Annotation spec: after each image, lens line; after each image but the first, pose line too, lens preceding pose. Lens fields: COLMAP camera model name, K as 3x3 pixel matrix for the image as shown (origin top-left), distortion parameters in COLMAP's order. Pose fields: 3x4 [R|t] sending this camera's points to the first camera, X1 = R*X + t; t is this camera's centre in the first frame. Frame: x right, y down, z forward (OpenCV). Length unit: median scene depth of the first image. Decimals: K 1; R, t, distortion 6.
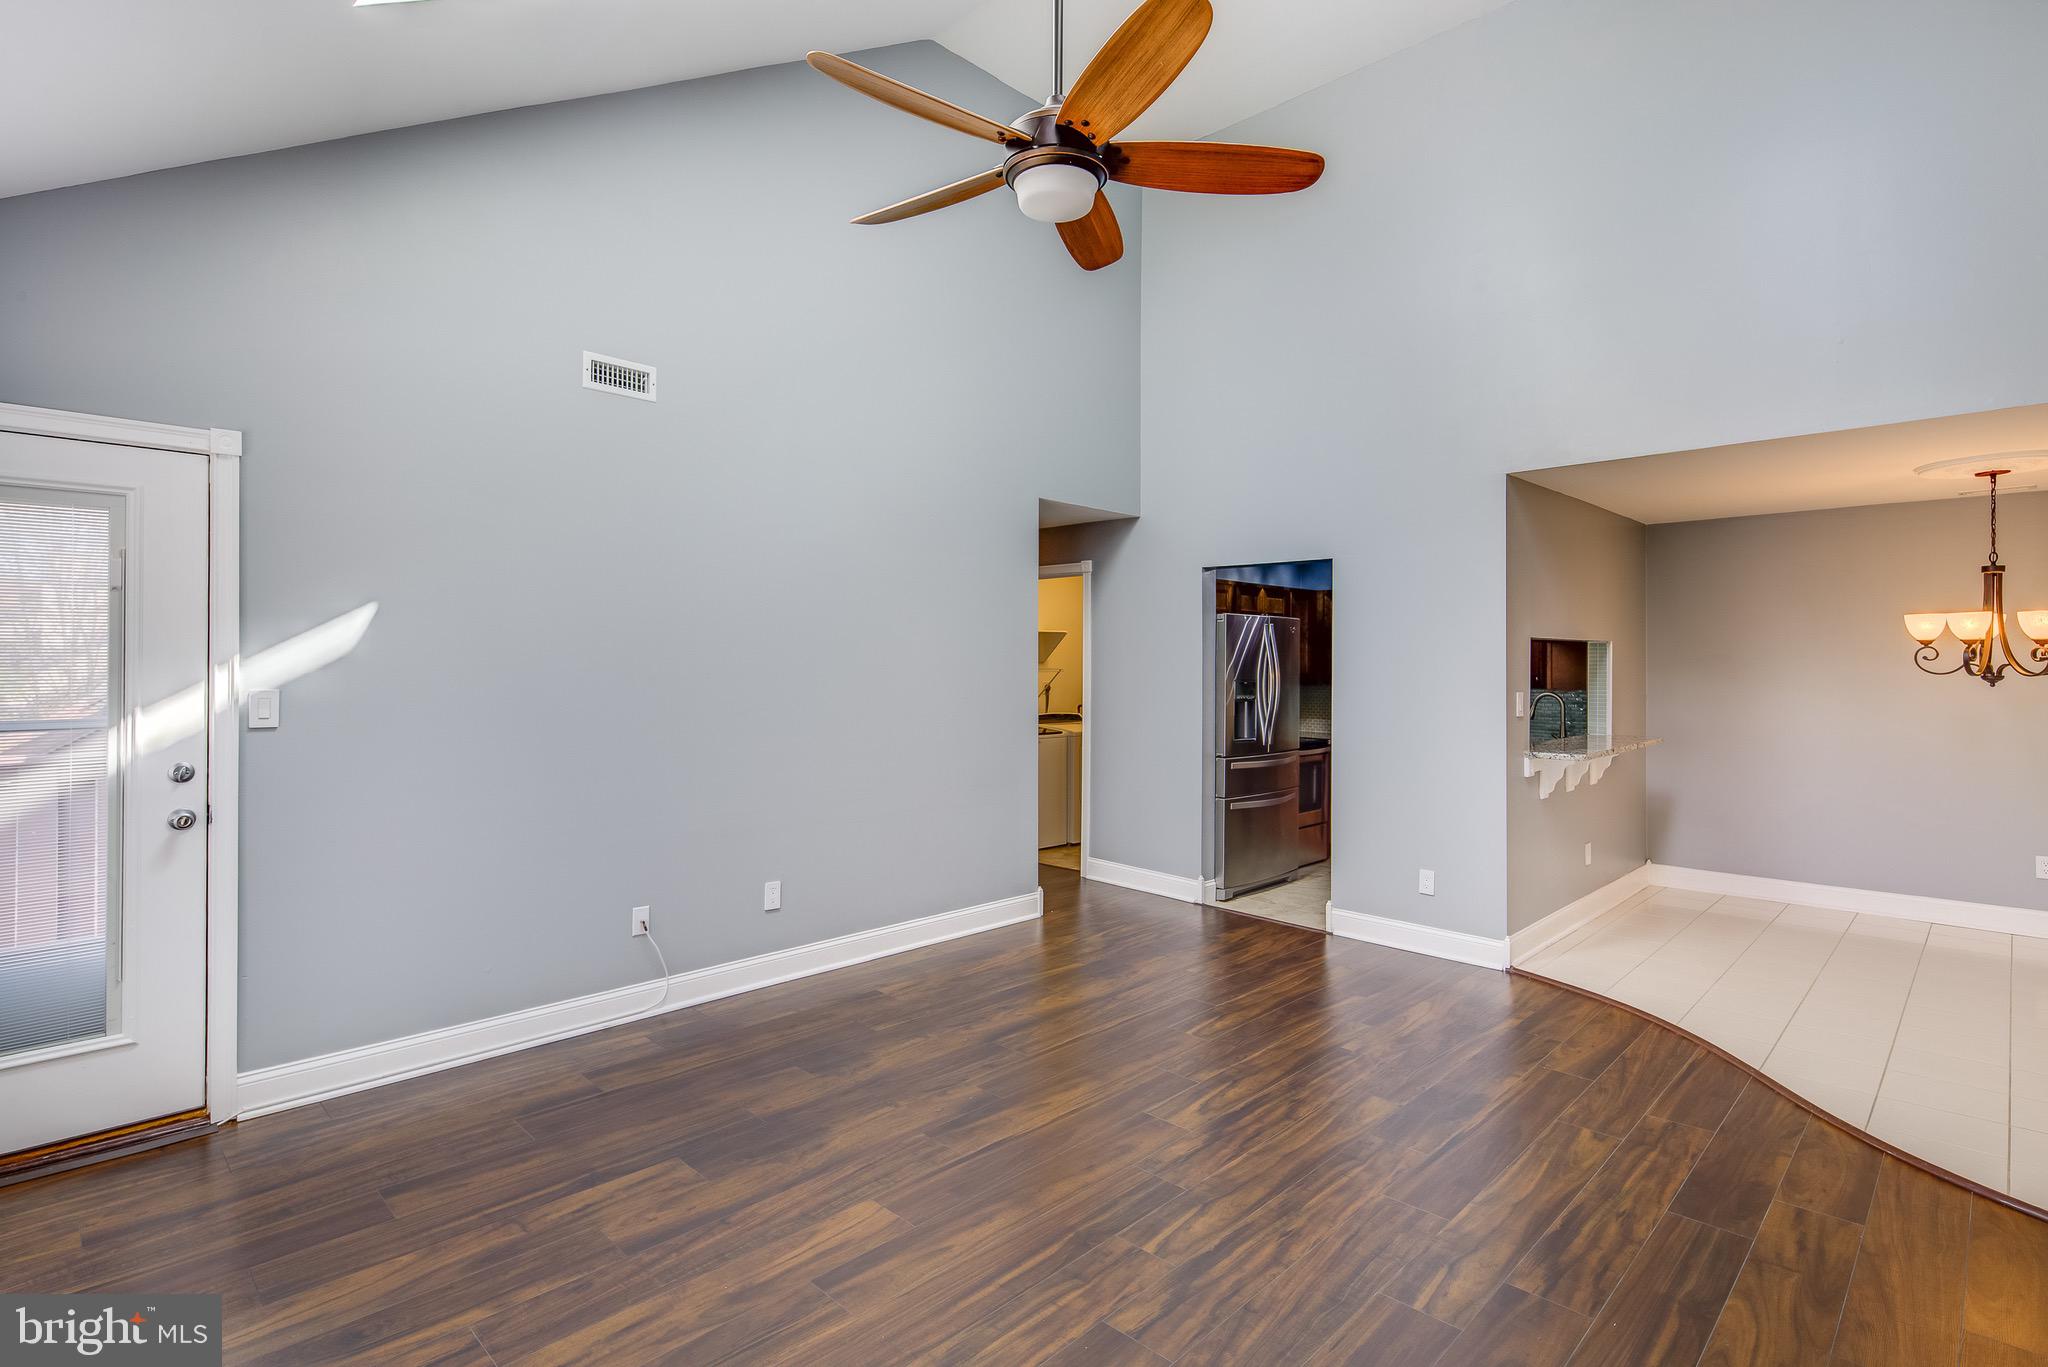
lens RADIAL K [[987.6, 0, 1023.0], [0, 987.6, 658.8], [0, 0, 1]] dist [-0.001183, -0.000495]
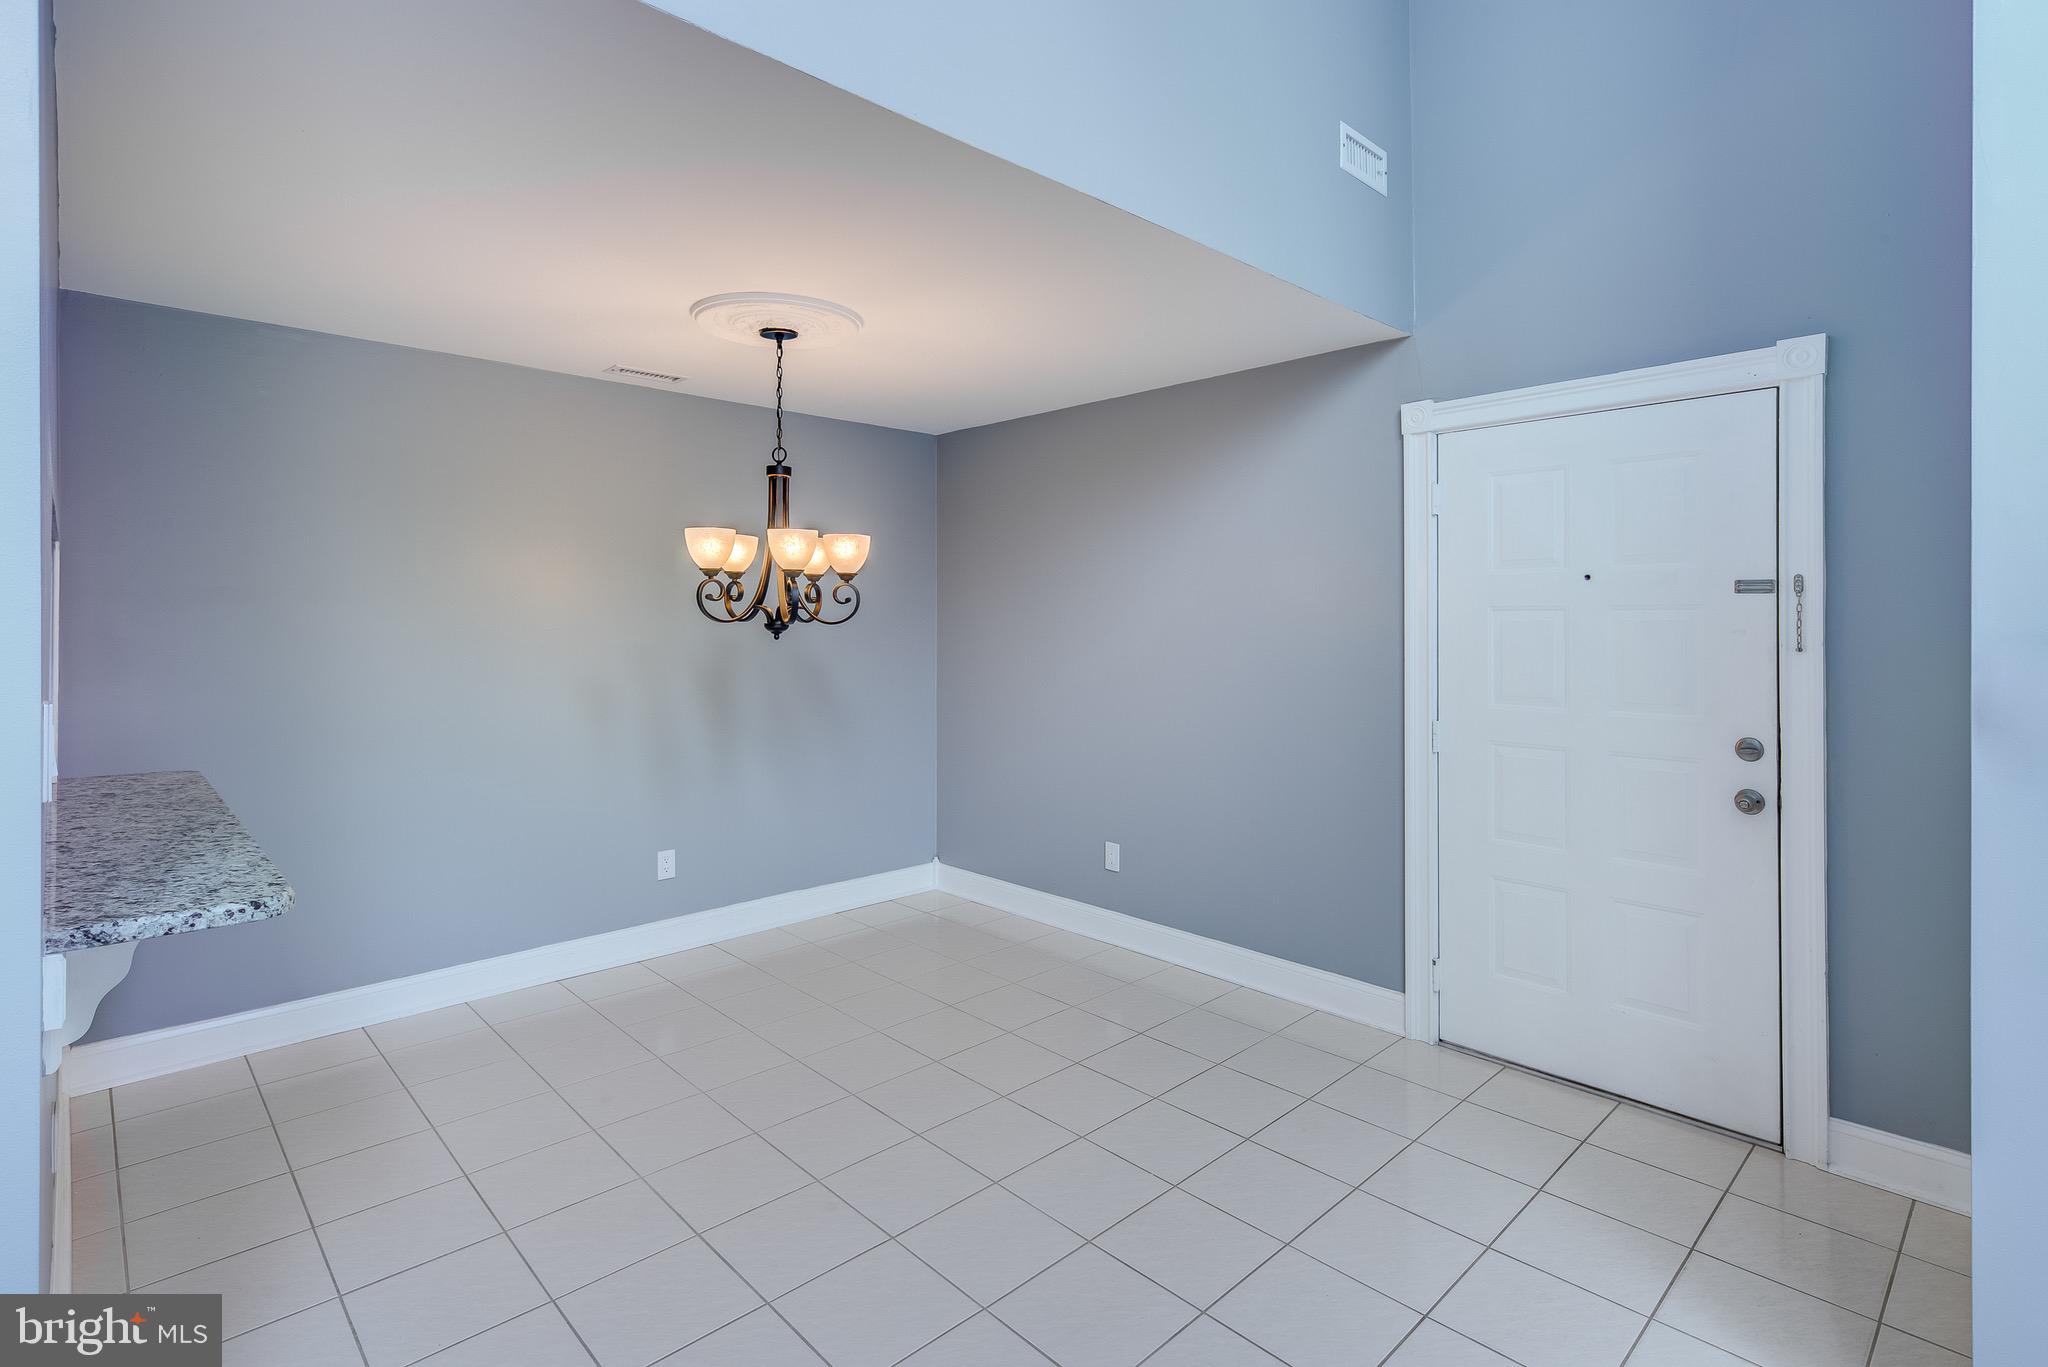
lens RADIAL K [[986.5, 0, 1024.0], [0, 986.5, 610.6], [0, 0, 1]] dist [0.003529, 0.000089]
pose [[0.020173, 0.001909, 0.999795, 0.369244], [-0.009225, 0.999956, -0.001724, 0.009038], [-0.999754, -0.009189, 0.020190, 1.036544]]
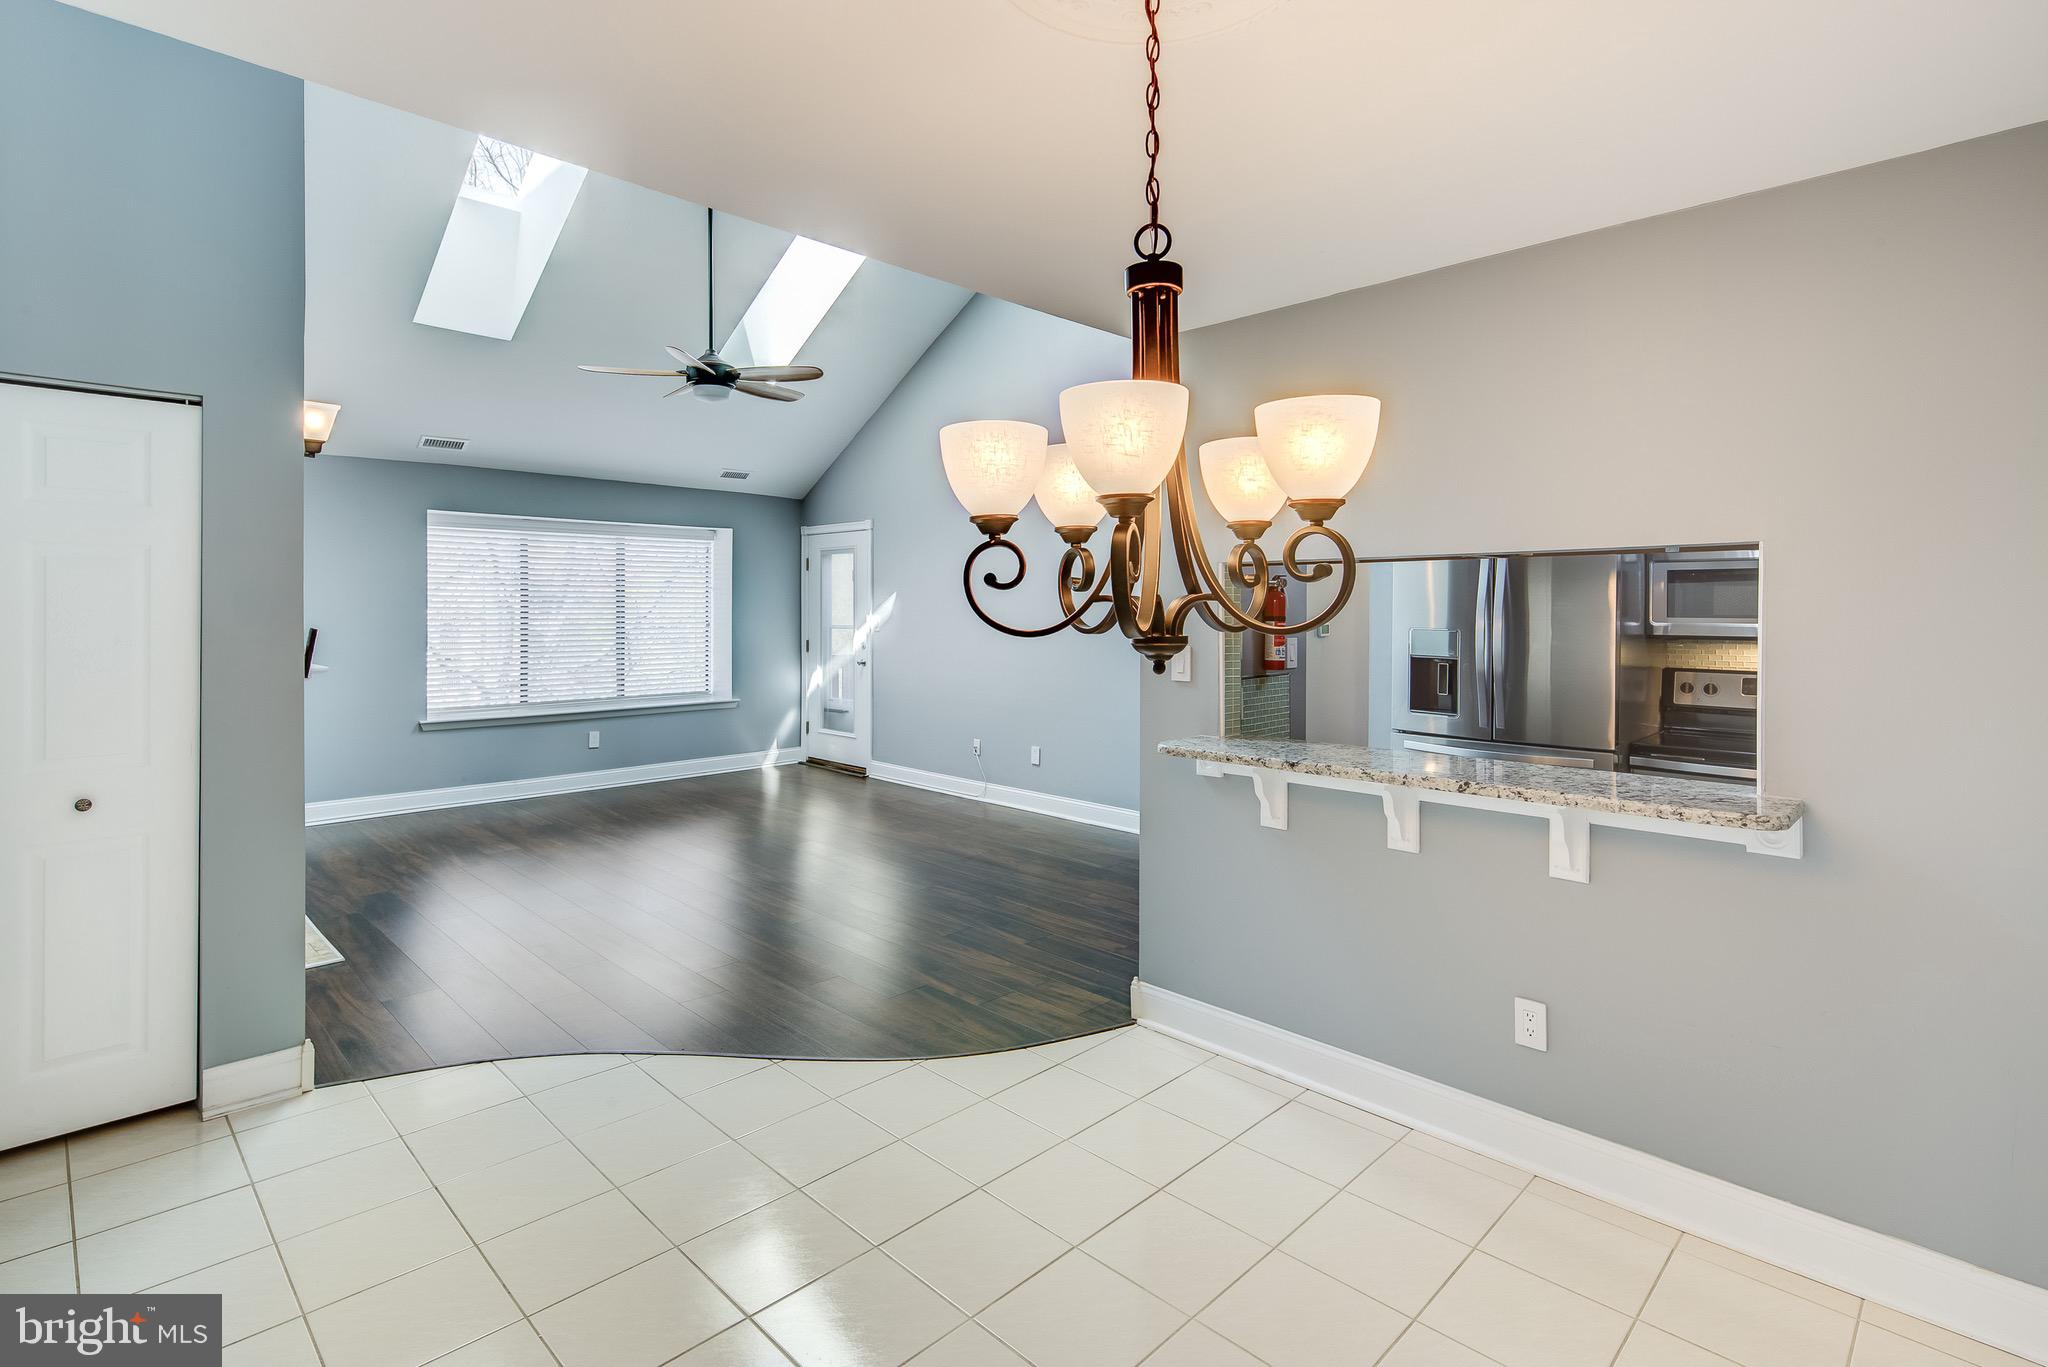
lens RADIAL K [[986.5, 0, 1024.0], [0, 986.5, 610.6], [0, 0, 1]] dist [0.003529, 0.000089]
pose [[0.002074, 0.001190, -0.999997, 1.616022], [0.002126, 0.999997, 0.001195, 0.011993], [0.999996, -0.002129, 0.002072, 1.213940]]
